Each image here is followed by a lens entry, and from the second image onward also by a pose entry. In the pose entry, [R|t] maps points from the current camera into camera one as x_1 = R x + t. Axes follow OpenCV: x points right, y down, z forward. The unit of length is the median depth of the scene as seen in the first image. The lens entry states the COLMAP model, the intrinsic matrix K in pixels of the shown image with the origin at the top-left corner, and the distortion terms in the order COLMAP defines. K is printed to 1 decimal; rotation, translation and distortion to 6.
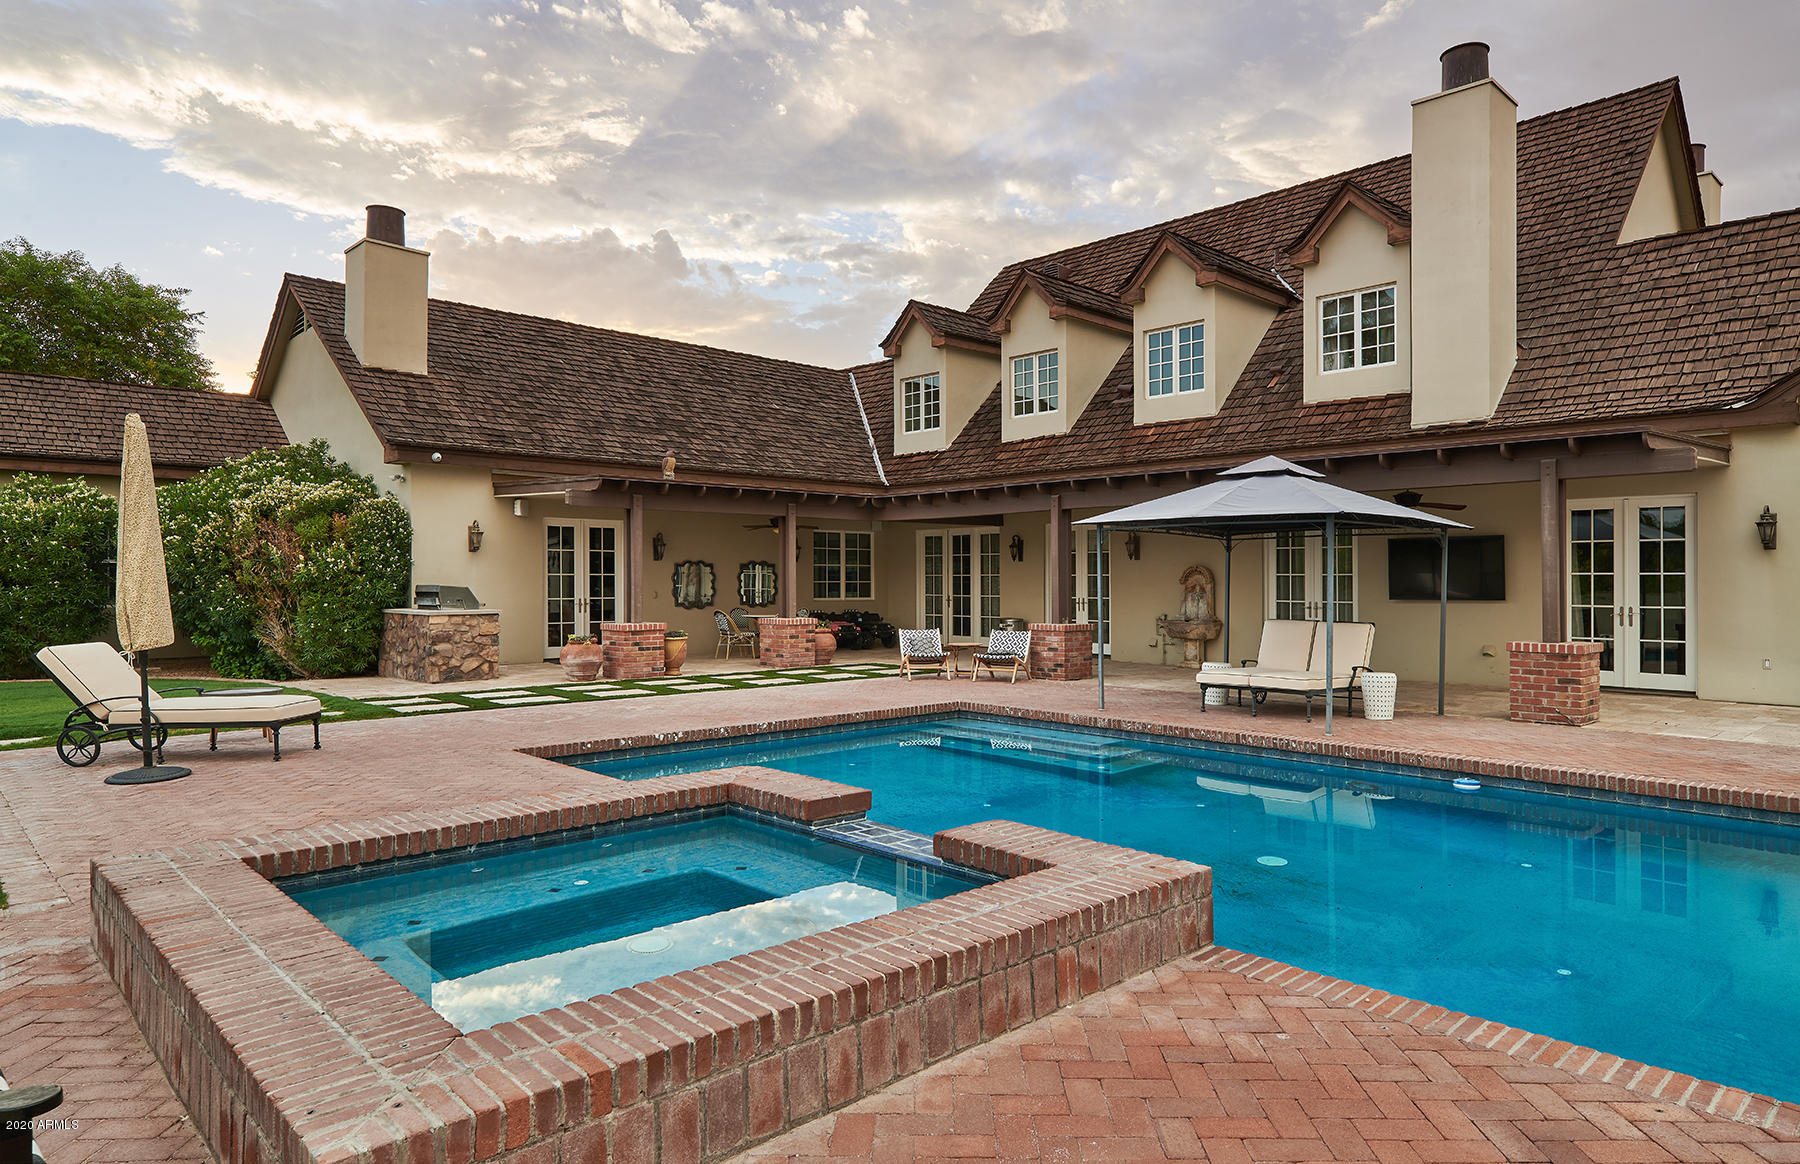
lens RADIAL K [[1115.3, 0, 847.5], [0, 1115.3, 624.4], [0, 0, 1]] dist [-0.000777, 0.000701]
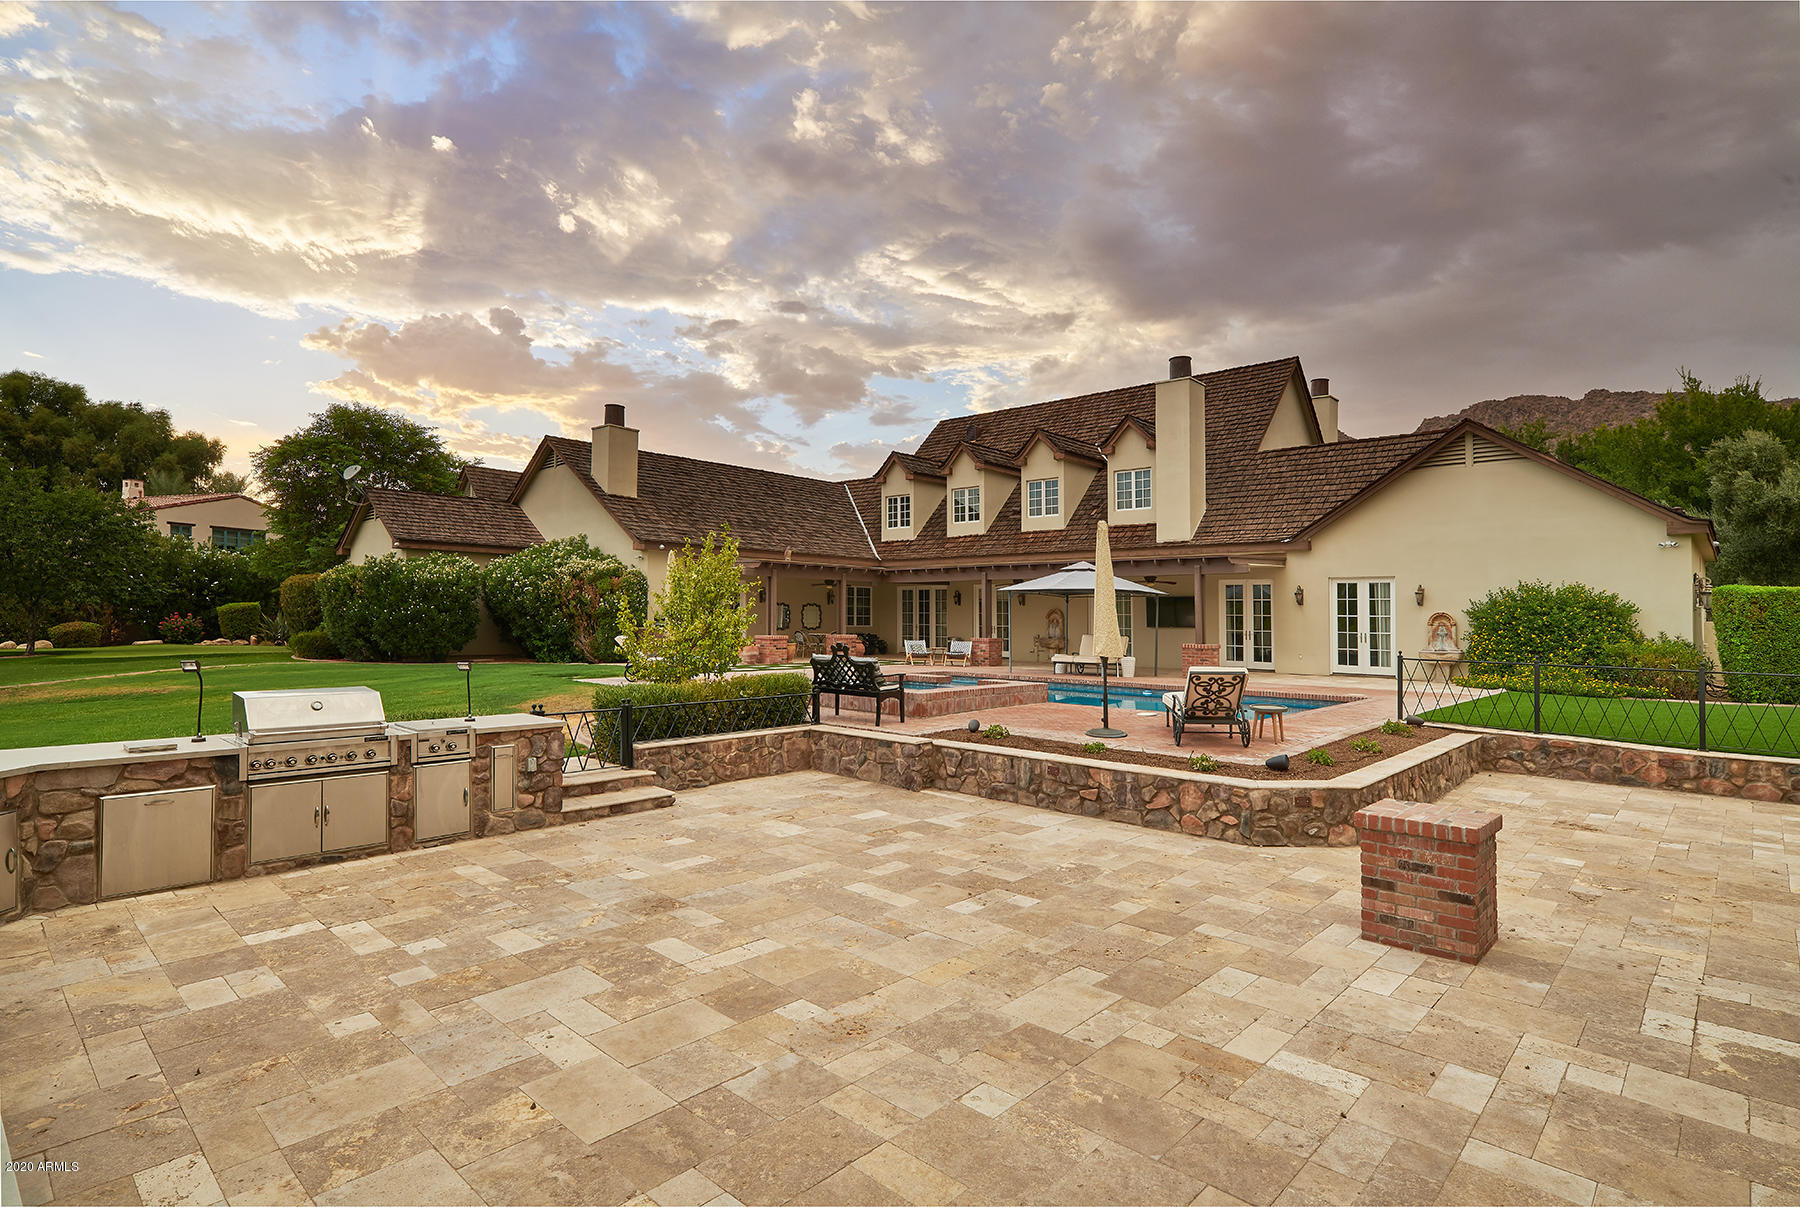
lens RADIAL K [[925.8, 0, 900.0], [0, 925.8, 603.5], [0, 0, 1]] dist [0.002274, 0.000258]
pose [[0.991647, 0.012176, 0.128403, -0.136201], [-0.005279, 0.998531, -0.053917, 0.021991], [-0.128871, 0.052789, 0.990255, -0.479094]]
